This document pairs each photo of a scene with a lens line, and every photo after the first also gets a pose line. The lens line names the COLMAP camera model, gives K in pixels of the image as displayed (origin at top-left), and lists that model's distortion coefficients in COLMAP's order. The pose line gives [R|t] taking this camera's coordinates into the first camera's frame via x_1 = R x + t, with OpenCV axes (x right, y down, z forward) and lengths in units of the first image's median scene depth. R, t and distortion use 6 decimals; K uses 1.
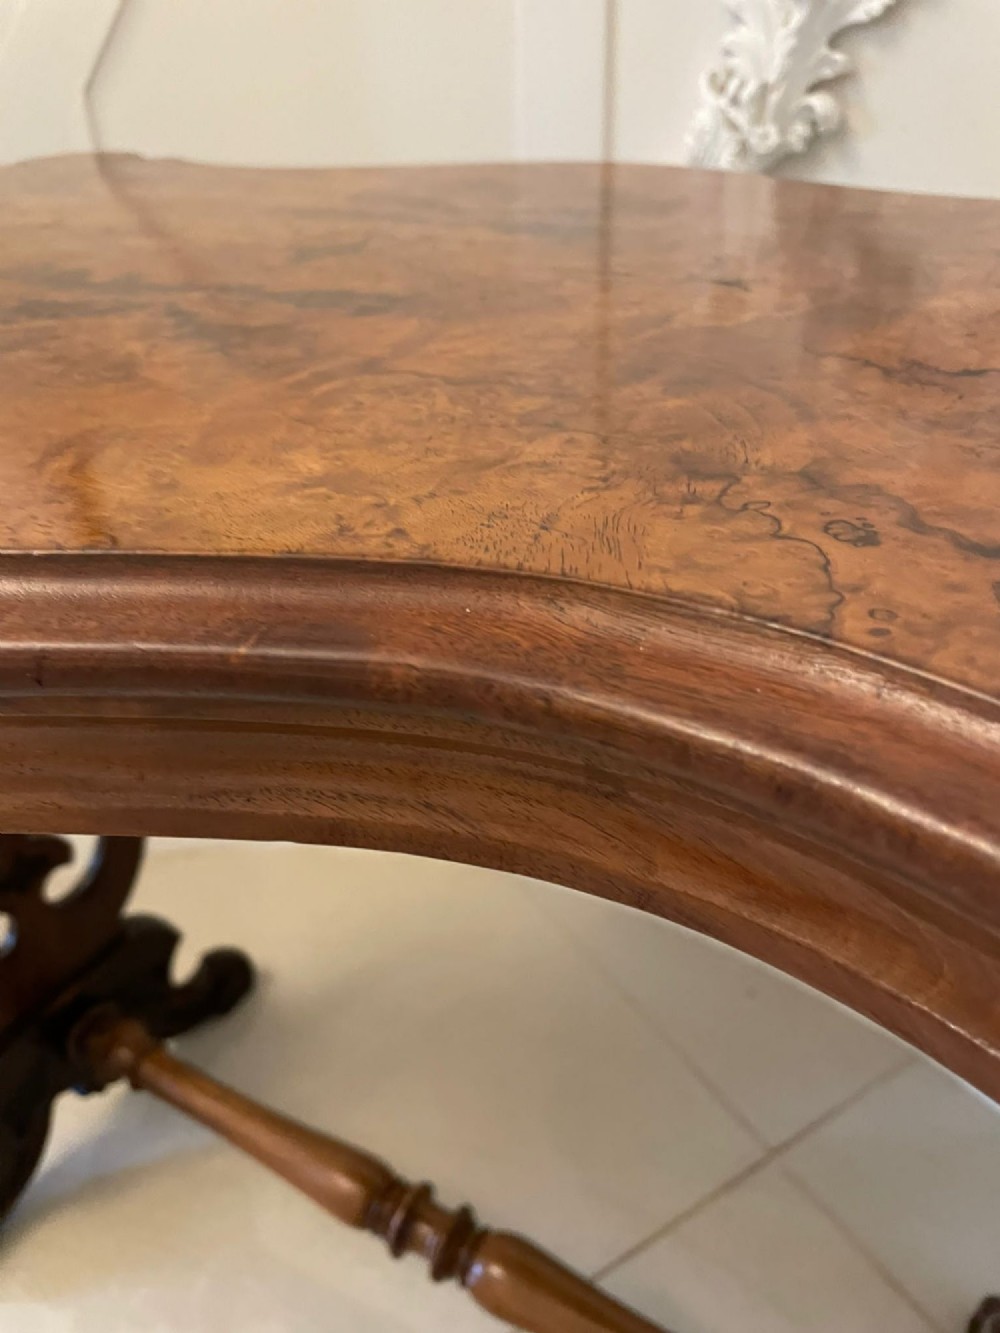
lens RADIAL K [[1025.4, 0, 500.0], [0, 1025.4, 666.5], [0, 0, 1]] dist [0.085345, -0.123979]
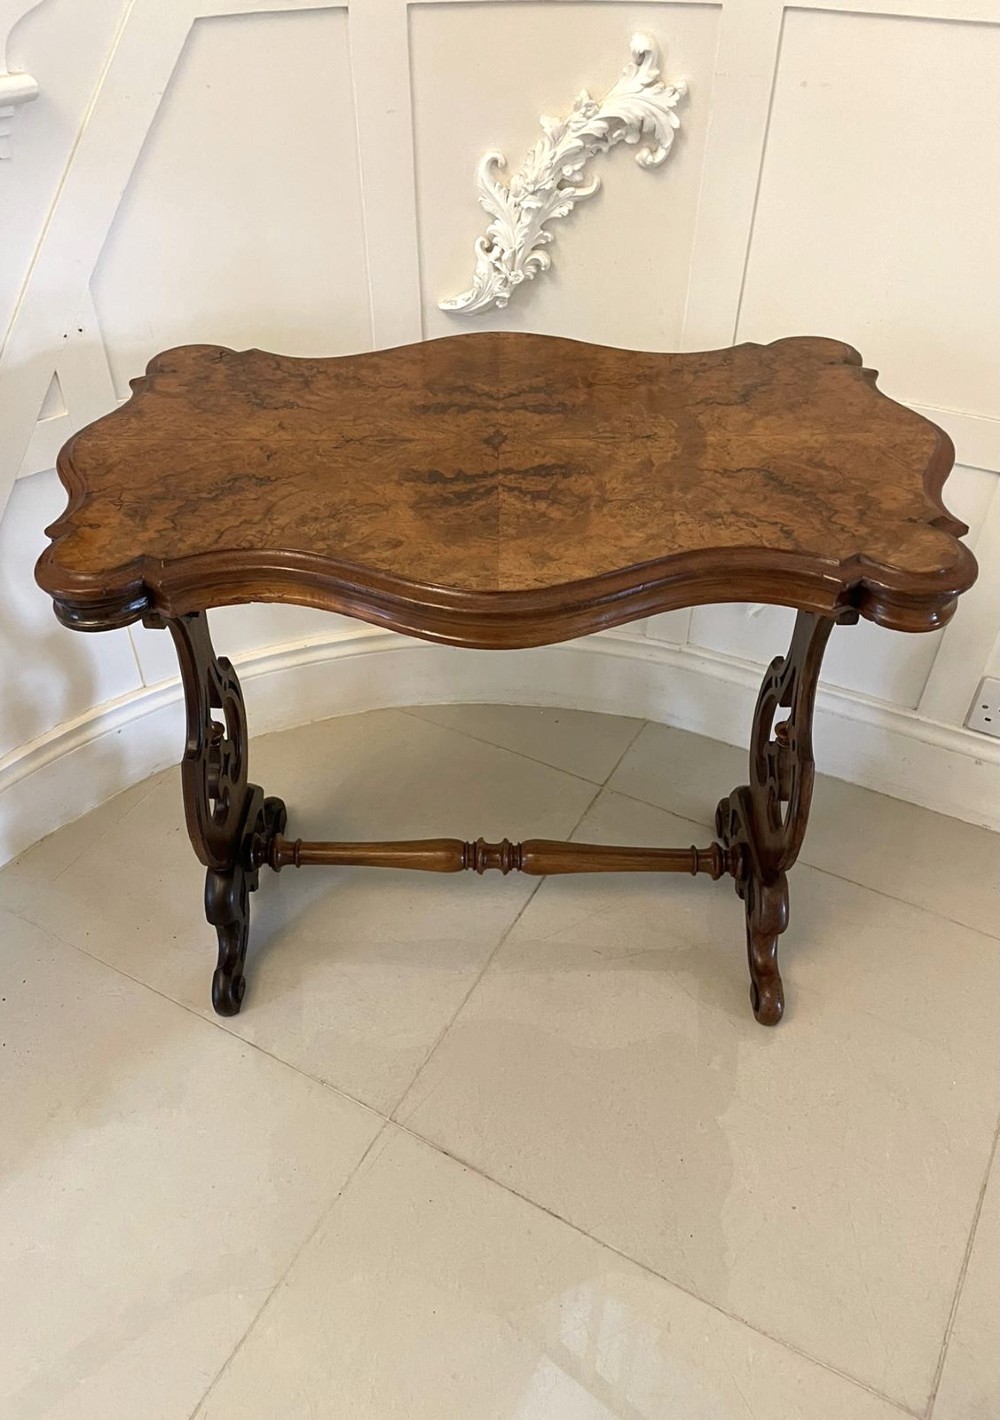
lens RADIAL K [[1095.2, 0, 447.0], [0, 1095.2, 712.5], [0, 0, 1]] dist [0.079966, -0.115961]
pose [[0.884107, -0.307209, 0.352106, -0.852506], [0.246106, 0.946661, 0.208001, -0.199293], [-0.397225, -0.097240, 0.912555, -0.932586]]
